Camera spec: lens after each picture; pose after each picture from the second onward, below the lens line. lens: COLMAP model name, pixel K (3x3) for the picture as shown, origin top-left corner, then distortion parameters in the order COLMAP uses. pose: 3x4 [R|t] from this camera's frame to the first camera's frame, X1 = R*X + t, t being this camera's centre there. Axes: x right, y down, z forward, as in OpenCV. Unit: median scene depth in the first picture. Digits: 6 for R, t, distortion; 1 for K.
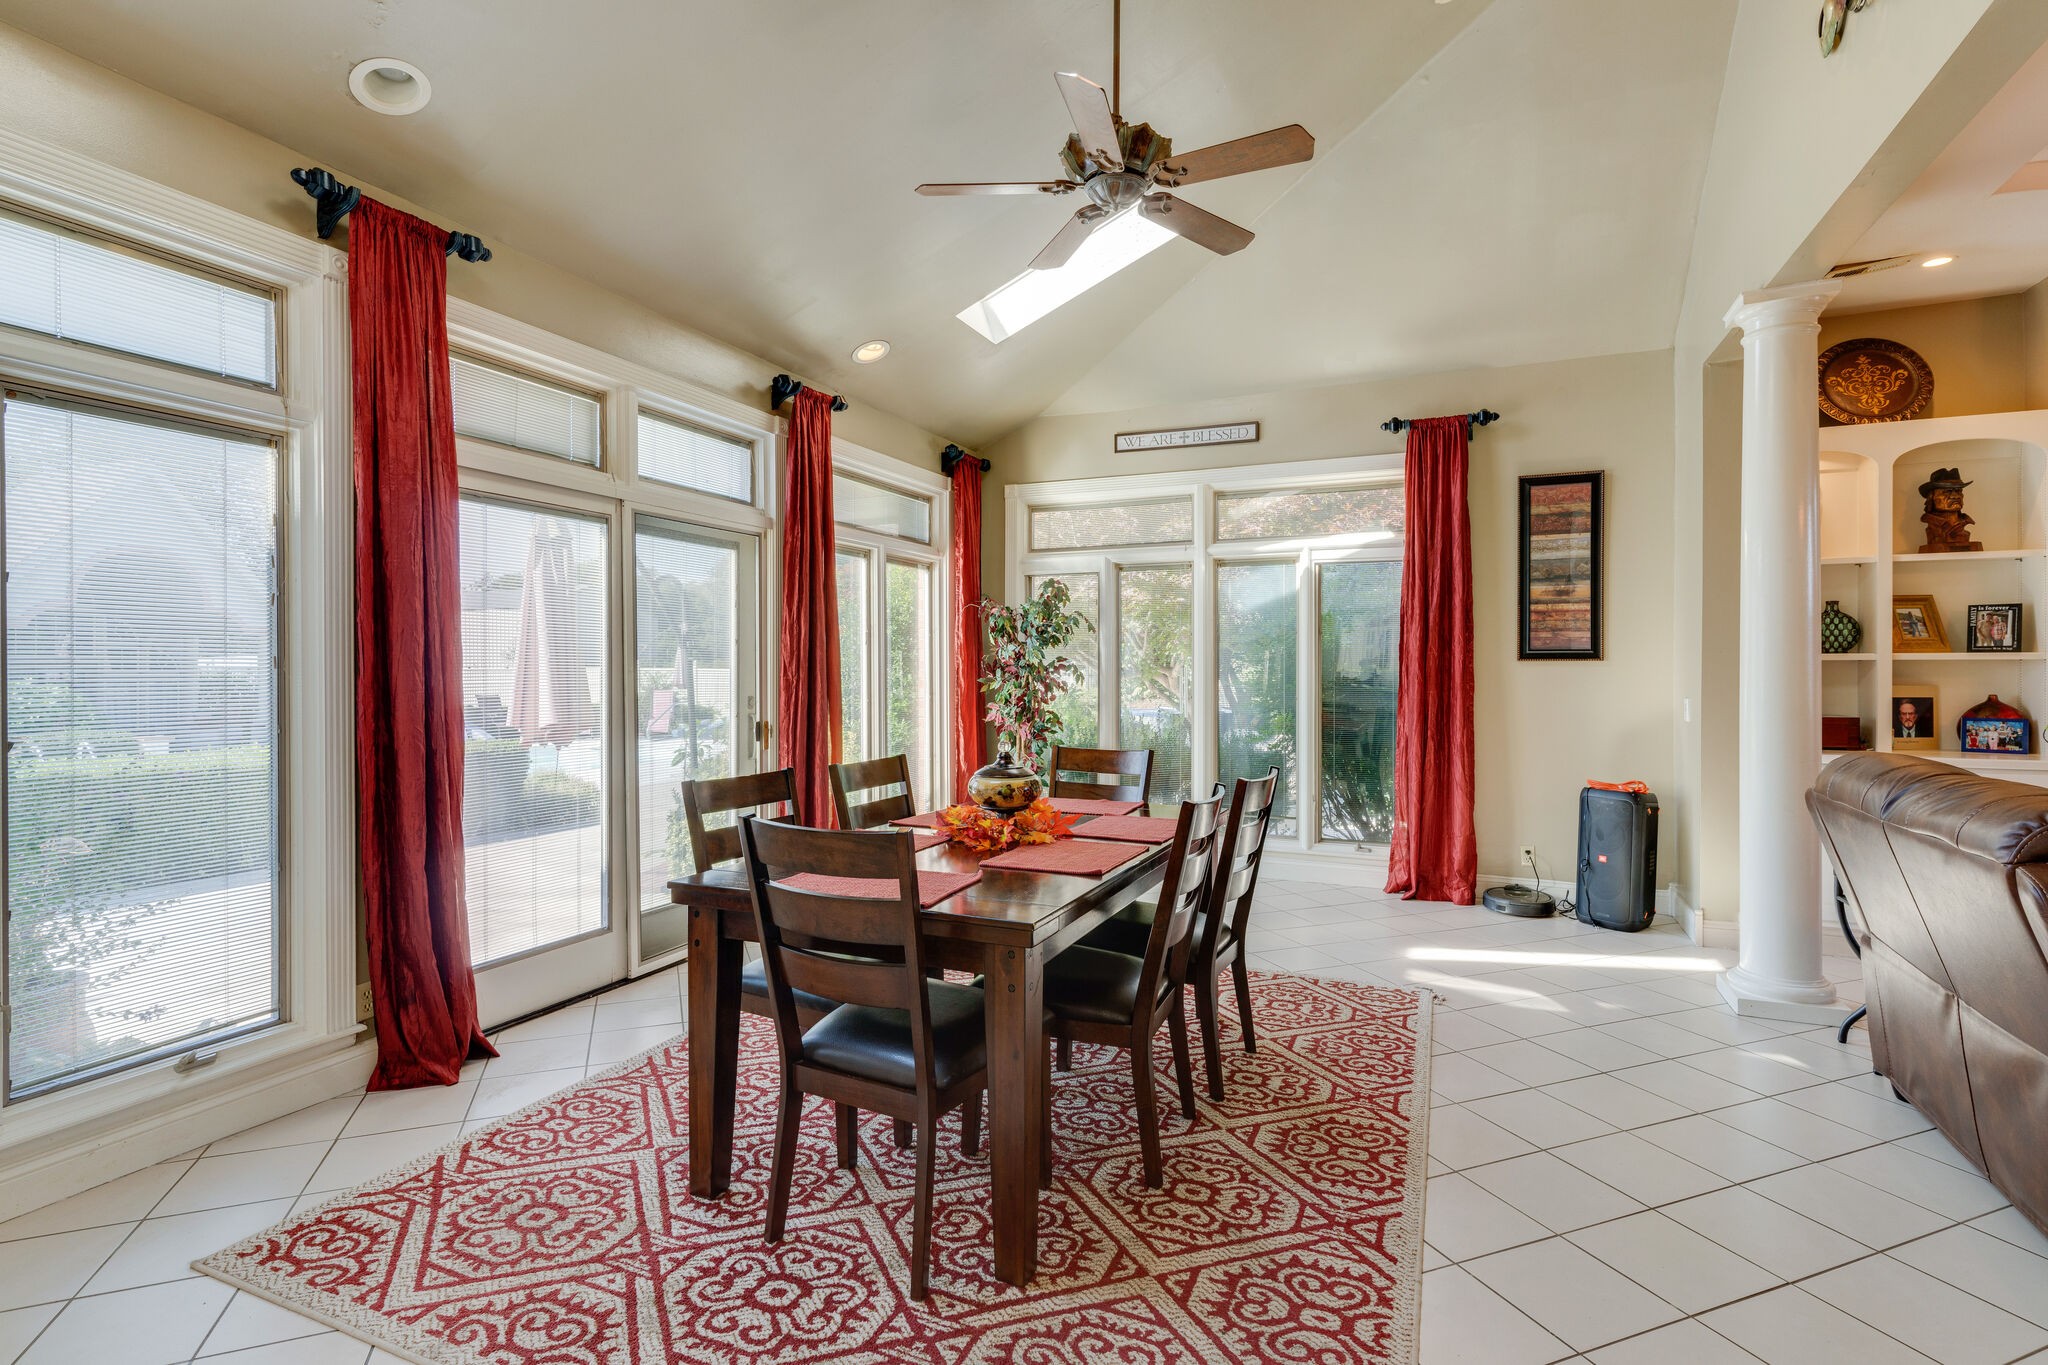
lens RADIAL K [[971.3, 0, 1032.0], [0, 971.3, 674.7], [0, 0, 1]] dist [0.000553, -0.001084]
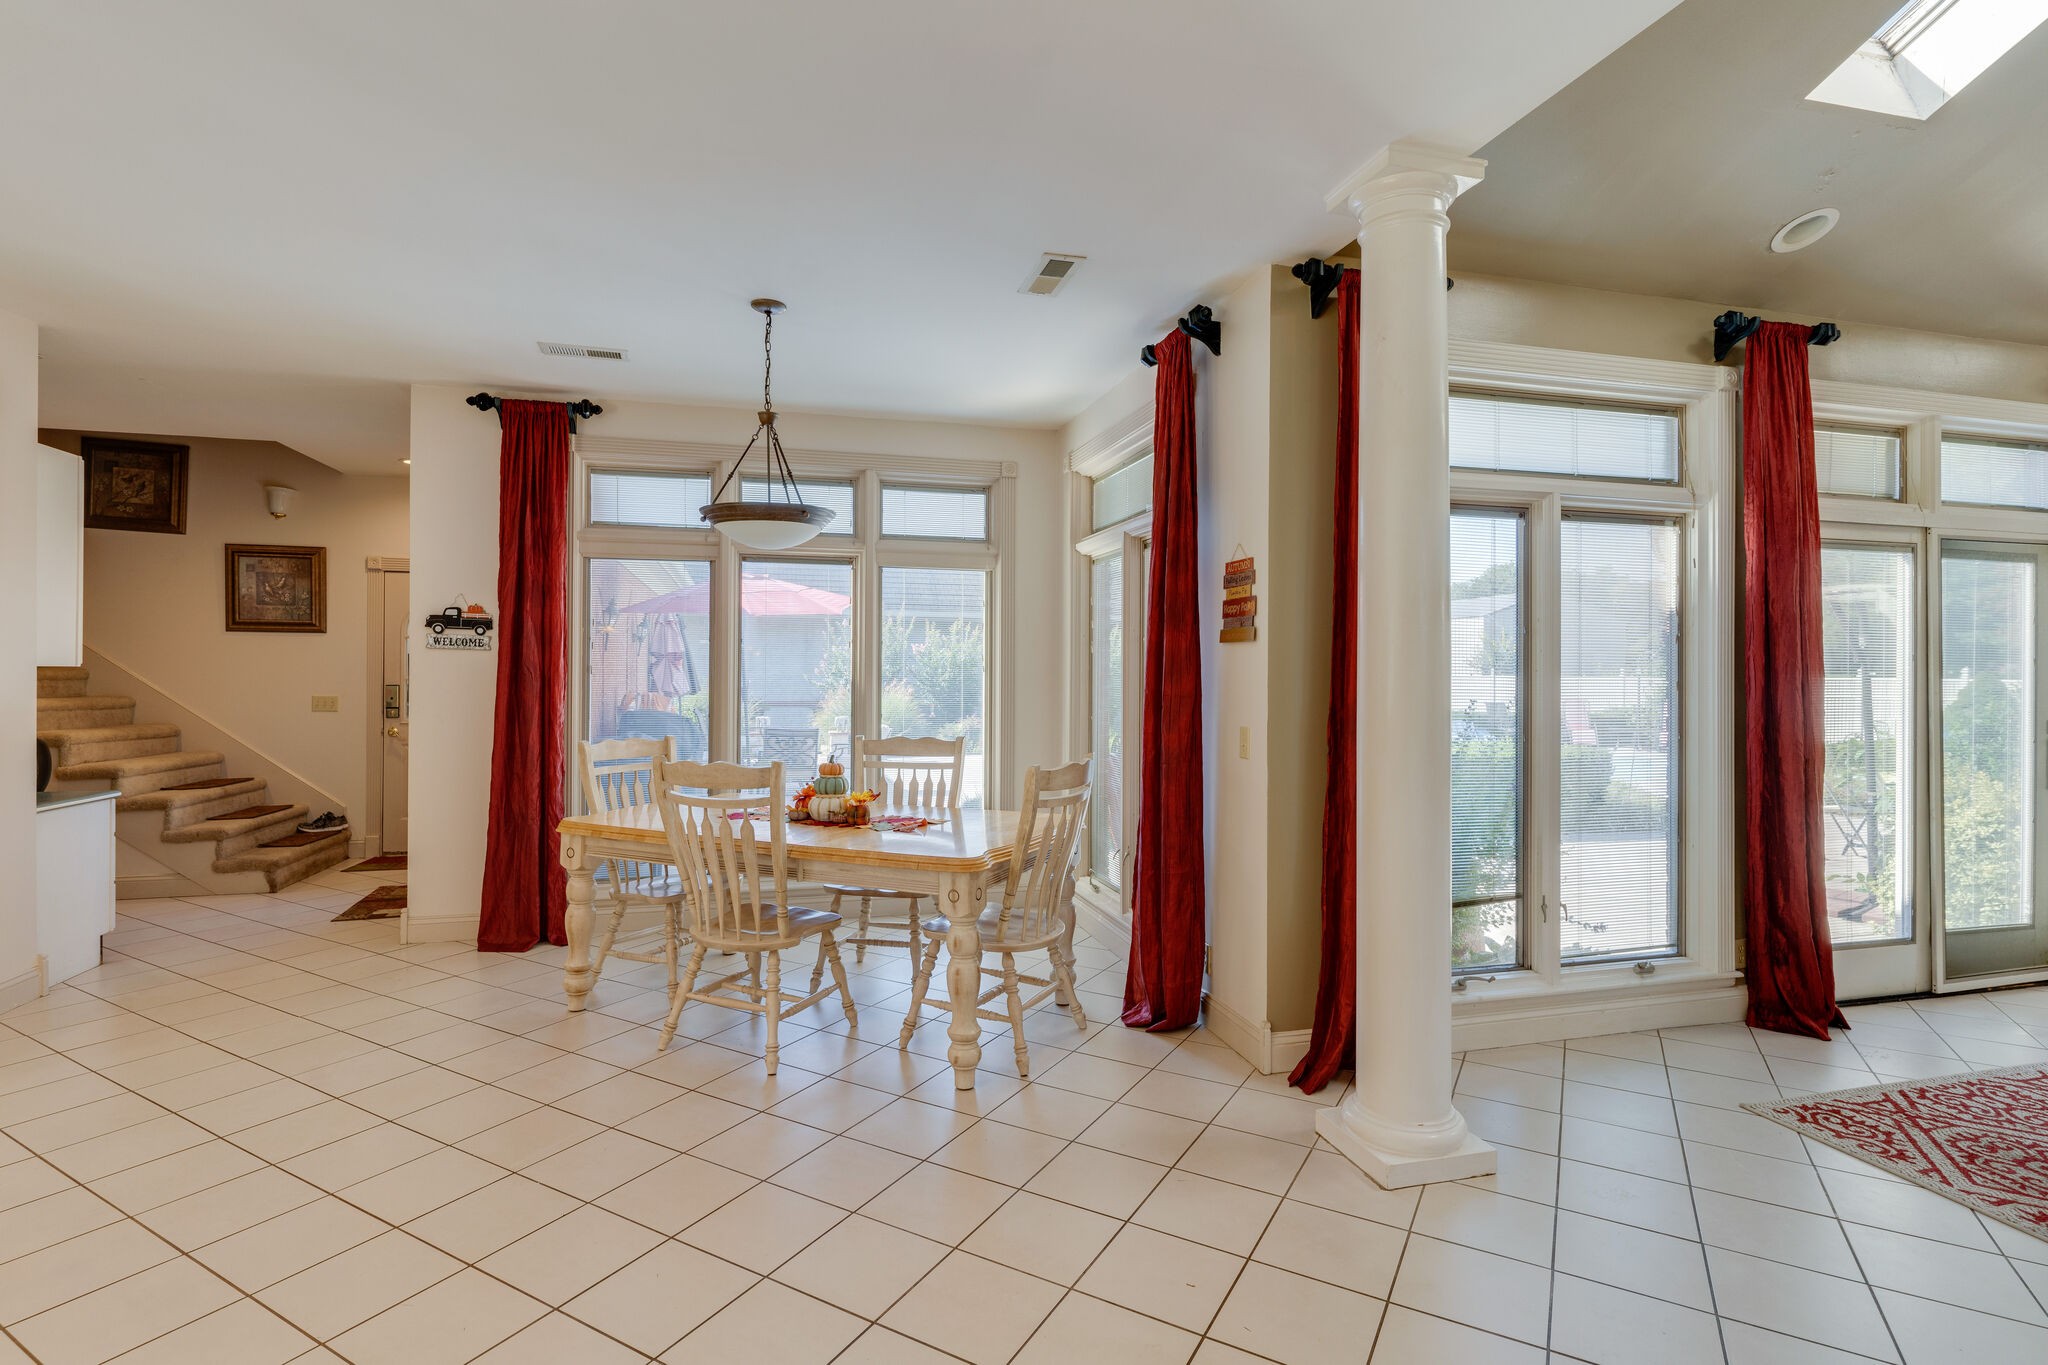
lens RADIAL K [[971.3, 0, 1032.0], [0, 971.3, 674.7], [0, 0, 1]] dist [0.000553, -0.001084]
pose [[0.620816, 0.000093, -0.783956, -0.268262], [-0.008536, 0.999942, -0.006641, -0.010928], [0.783910, 0.010815, 0.620780, -0.511212]]
